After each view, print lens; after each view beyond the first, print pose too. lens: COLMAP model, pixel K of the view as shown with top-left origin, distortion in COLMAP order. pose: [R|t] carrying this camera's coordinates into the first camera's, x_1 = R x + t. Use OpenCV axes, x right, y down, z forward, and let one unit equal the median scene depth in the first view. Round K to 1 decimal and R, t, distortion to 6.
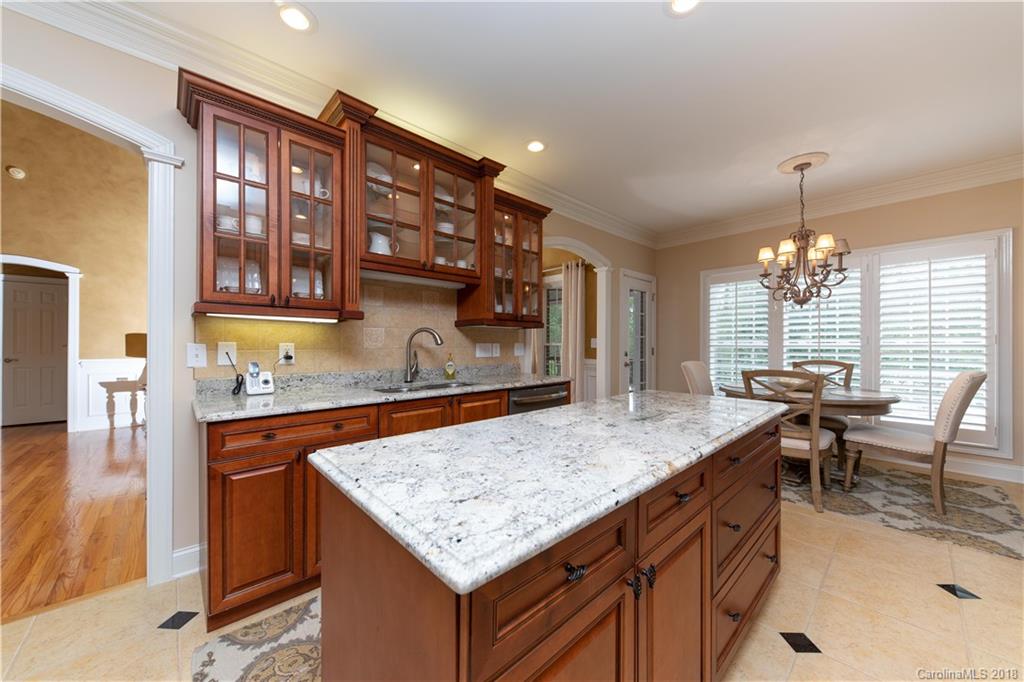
lens RADIAL K [[367.5, 0, 509.3], [0, 367.5, 343.4], [0, 0, 1]] dist [-0.001010, -0.000030]
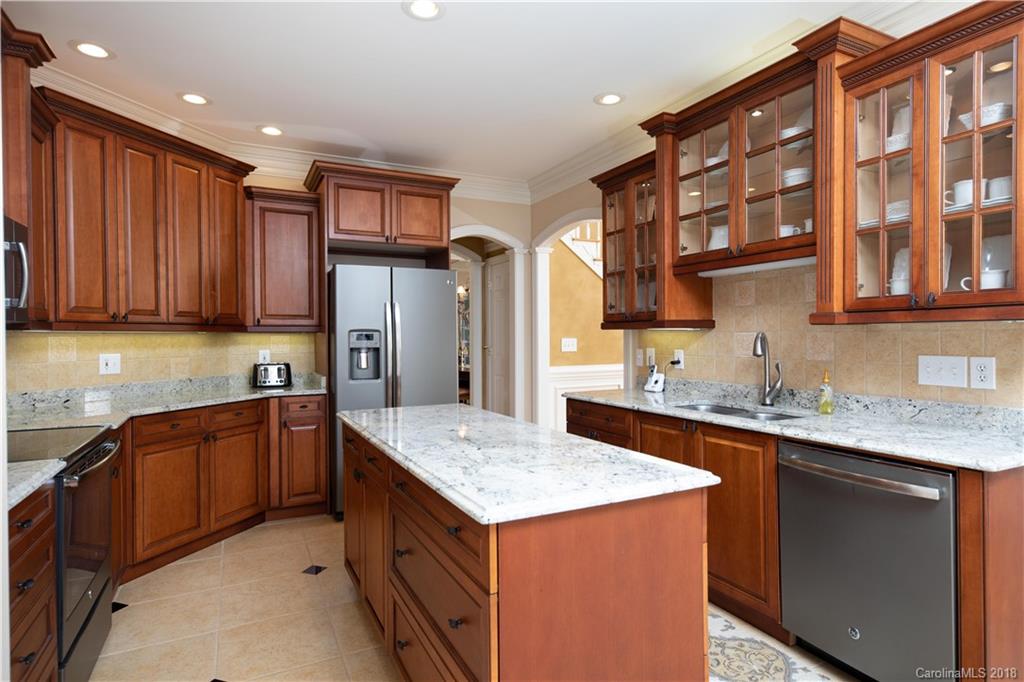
lens RADIAL K [[529.6, 0, 508.9], [0, 529.6, 341.4], [0, 0, 1]] dist [0.001432, 0.000072]
pose [[-0.273702, 0.007866, -0.961782, 1.020158], [0.006383, 0.999959, 0.006362, -0.038050], [0.961793, -0.004398, -0.273741, 0.906874]]
